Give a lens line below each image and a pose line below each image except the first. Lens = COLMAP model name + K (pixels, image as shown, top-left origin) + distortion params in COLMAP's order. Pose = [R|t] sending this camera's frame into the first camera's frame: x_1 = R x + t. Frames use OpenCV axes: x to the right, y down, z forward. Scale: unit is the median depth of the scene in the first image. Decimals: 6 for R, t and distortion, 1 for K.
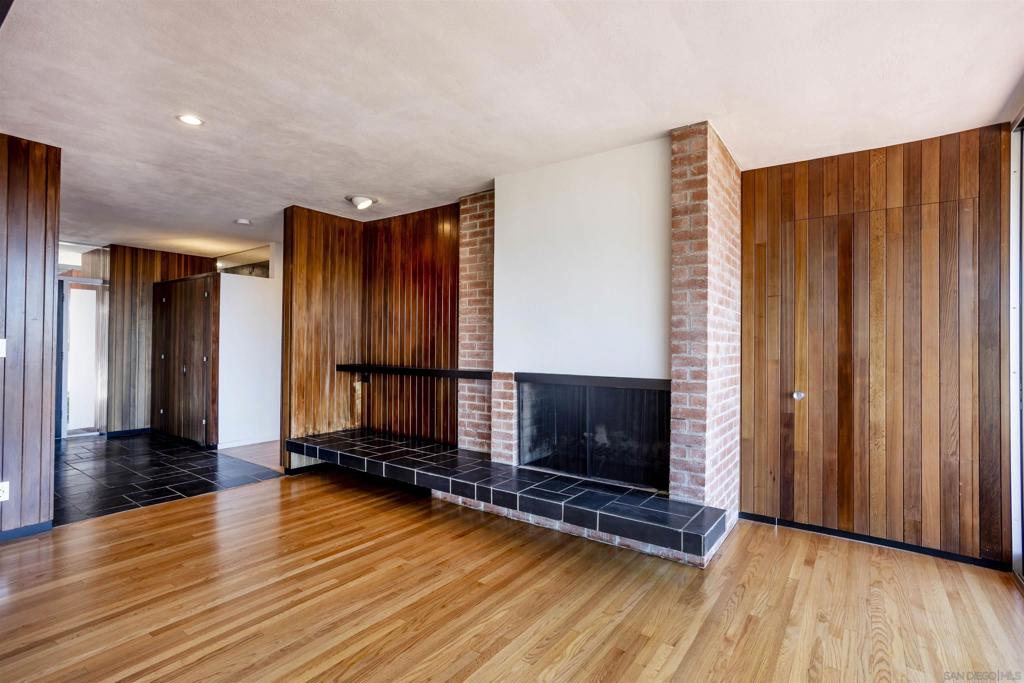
lens RADIAL K [[488.6, 0, 507.6], [0, 488.6, 340.9], [0, 0, 1]] dist [-0.048563, 0.029450]
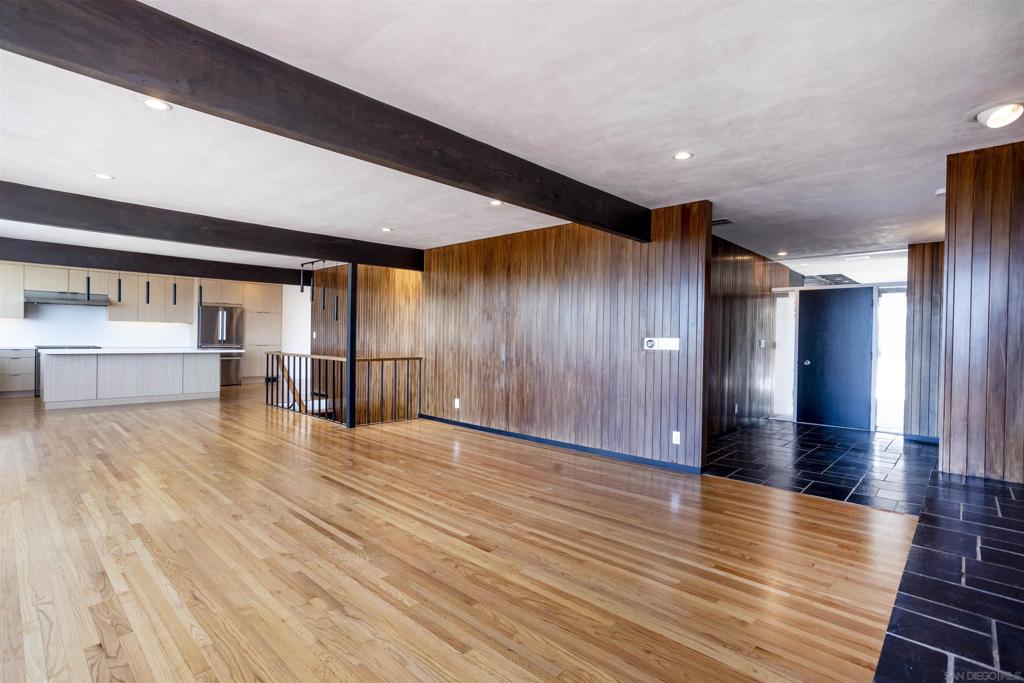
lens RADIAL K [[488.6, 0, 507.6], [0, 488.6, 340.9], [0, 0, 1]] dist [-0.048563, 0.029450]
pose [[-0.122310, -0.004156, -0.992483, 0.572049], [-0.007795, 0.999964, -0.003227, 0.013599], [0.992461, 0.007342, -0.122338, 0.675530]]
